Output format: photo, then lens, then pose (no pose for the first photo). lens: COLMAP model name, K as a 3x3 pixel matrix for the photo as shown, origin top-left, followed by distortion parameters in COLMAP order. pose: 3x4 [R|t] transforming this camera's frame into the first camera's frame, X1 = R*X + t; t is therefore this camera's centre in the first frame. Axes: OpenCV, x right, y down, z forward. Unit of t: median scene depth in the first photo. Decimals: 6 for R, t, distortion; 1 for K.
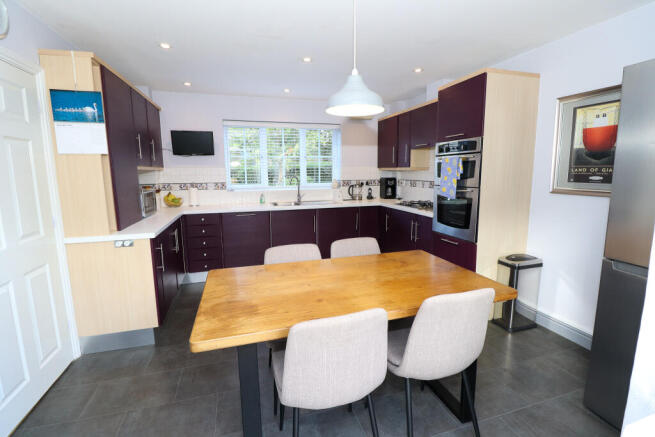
lens RADIAL K [[304.0, 0, 326.2], [0, 304.0, 212.8], [0, 0, 1]] dist [0.000082, -0.000041]
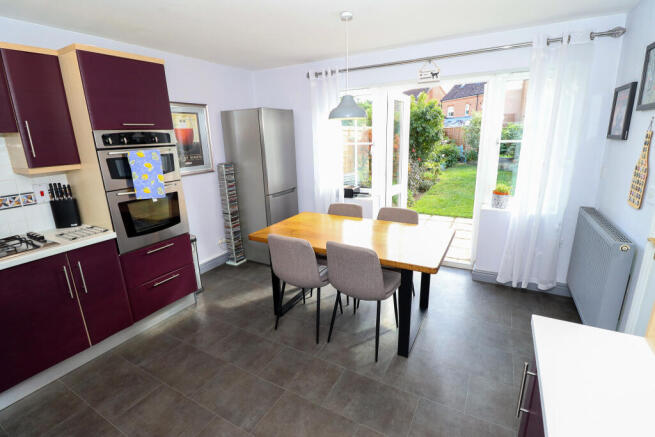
lens RADIAL K [[304.0, 0, 326.2], [0, 304.0, 212.8], [0, 0, 1]] dist [0.000082, -0.000041]
pose [[-0.689418, -0.150406, 0.708577, -1.337377], [0.140271, 0.931969, 0.334303, -0.577167], [-0.710653, 0.329867, -0.621418, 3.026176]]
